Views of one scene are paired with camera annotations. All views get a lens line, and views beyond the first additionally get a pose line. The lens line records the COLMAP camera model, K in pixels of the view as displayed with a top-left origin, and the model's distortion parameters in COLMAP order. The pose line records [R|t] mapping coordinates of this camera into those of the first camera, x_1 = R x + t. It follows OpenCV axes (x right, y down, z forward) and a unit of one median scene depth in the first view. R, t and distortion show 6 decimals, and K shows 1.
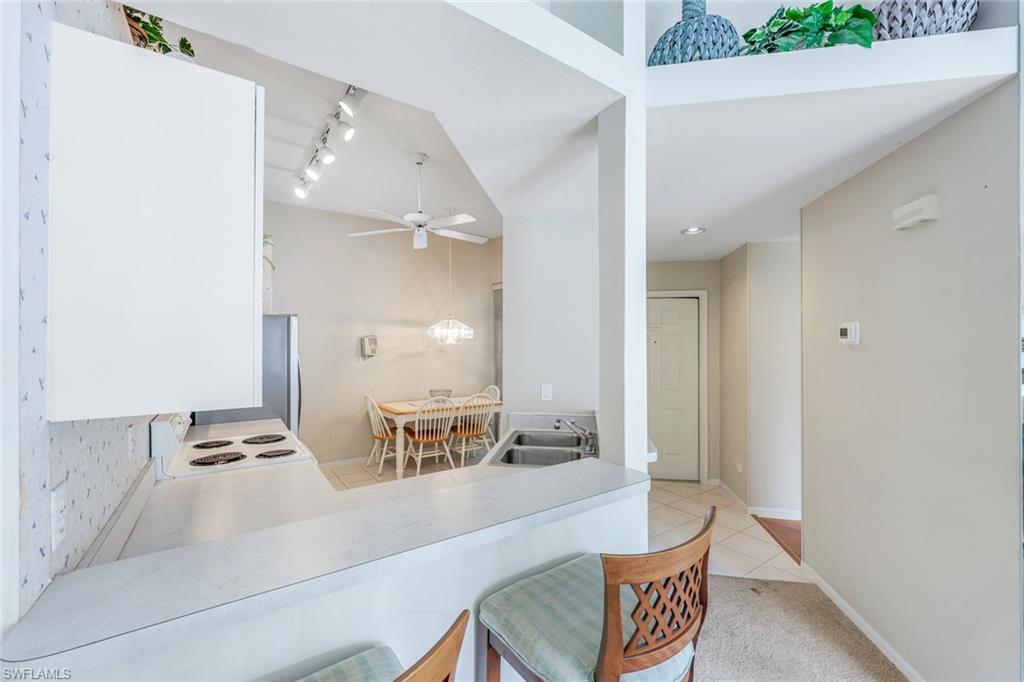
lens RADIAL K [[419.1, 0, 509.8], [0, 419.1, 342.4], [0, 0, 1]] dist [0.001865, 0.000530]
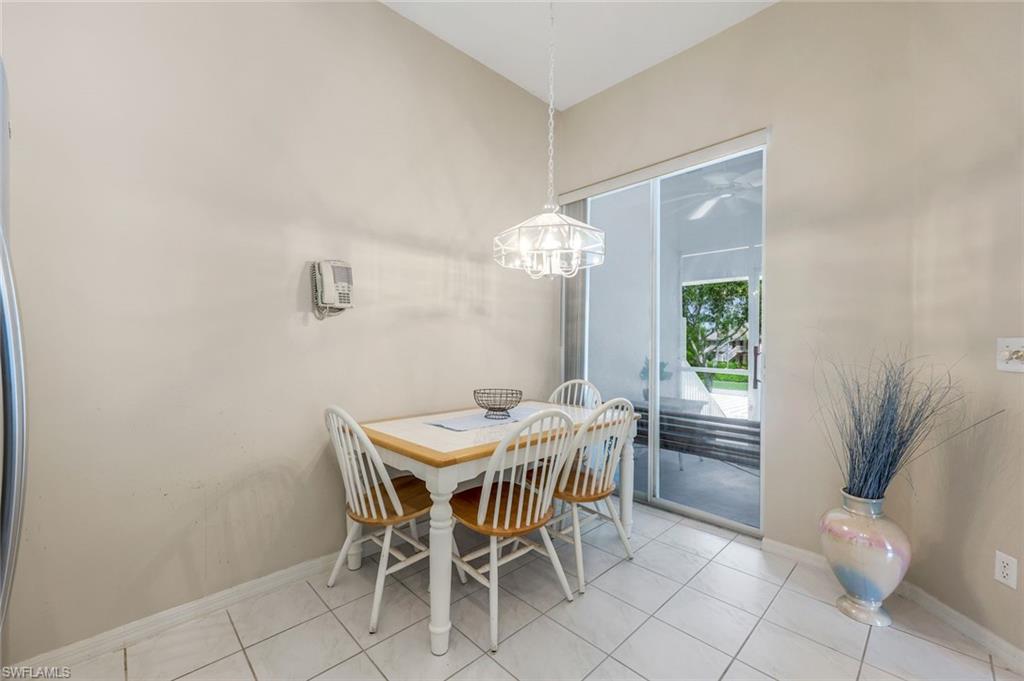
lens RADIAL K [[419.1, 0, 515.9], [0, 419.1, 341.6], [0, 0, 1]] dist [0.001865, 0.000530]
pose [[0.985690, 0.002483, 0.168552, -0.232319], [-0.003057, 0.999990, 0.003150, 0.062835], [-0.168543, -0.003621, 0.985688, 0.576503]]
